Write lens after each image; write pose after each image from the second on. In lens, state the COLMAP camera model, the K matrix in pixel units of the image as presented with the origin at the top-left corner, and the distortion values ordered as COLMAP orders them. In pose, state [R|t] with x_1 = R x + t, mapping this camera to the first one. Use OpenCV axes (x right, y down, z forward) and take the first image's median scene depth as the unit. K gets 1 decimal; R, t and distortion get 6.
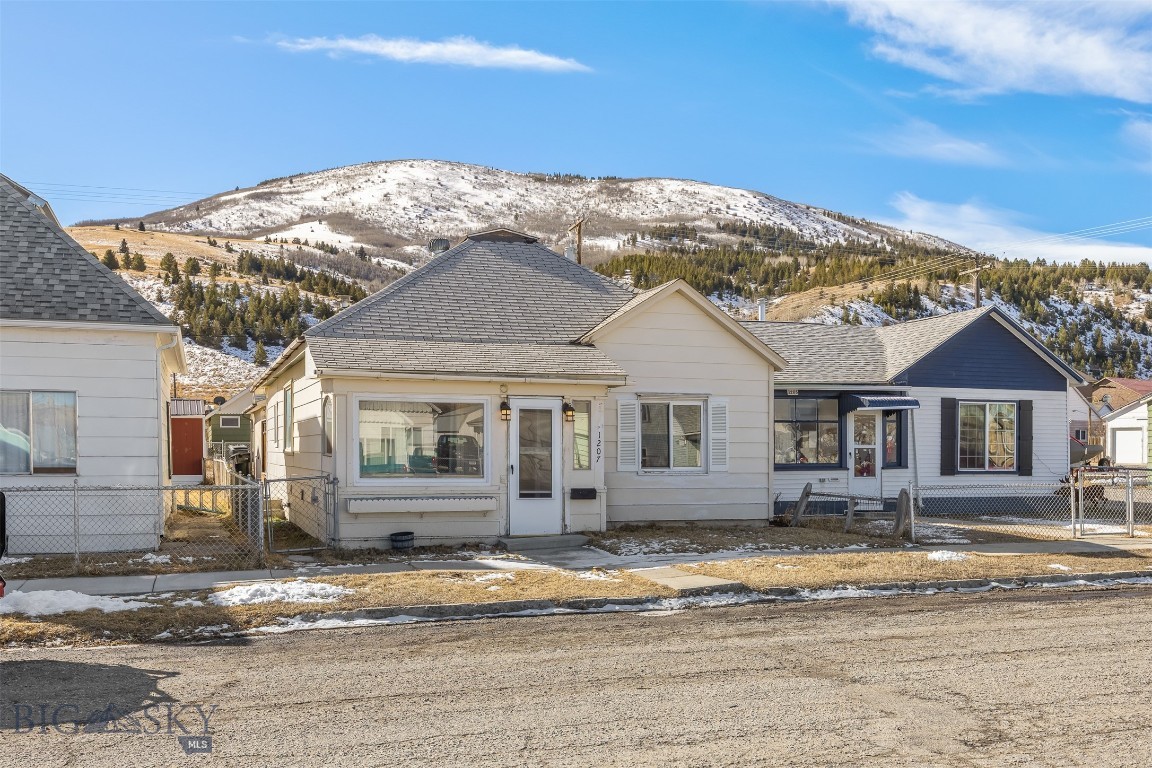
lens RADIAL K [[1166.1, 0, 576.0], [0, 1166.1, 384.0], [0, 0, 1]] dist [-0.006100, 0.001492]
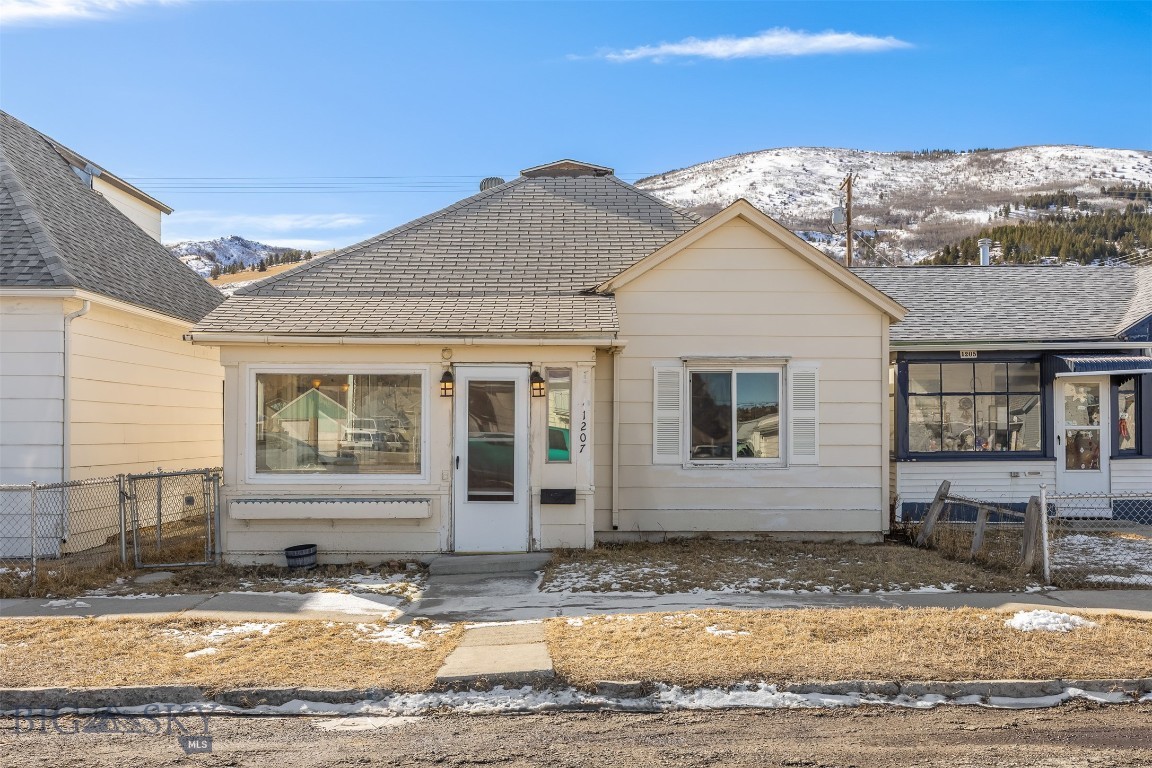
lens RADIAL K [[1117.1, 0, 575.6], [0, 1117.1, 355.7], [0, 0, 1]] dist [0.000168, 0.001724]
pose [[0.946664, -0.025121, -0.321241, 0.171898], [0.022141, 0.999671, -0.012927, 0.011329], [0.321460, 0.005125, 0.946909, 0.245568]]
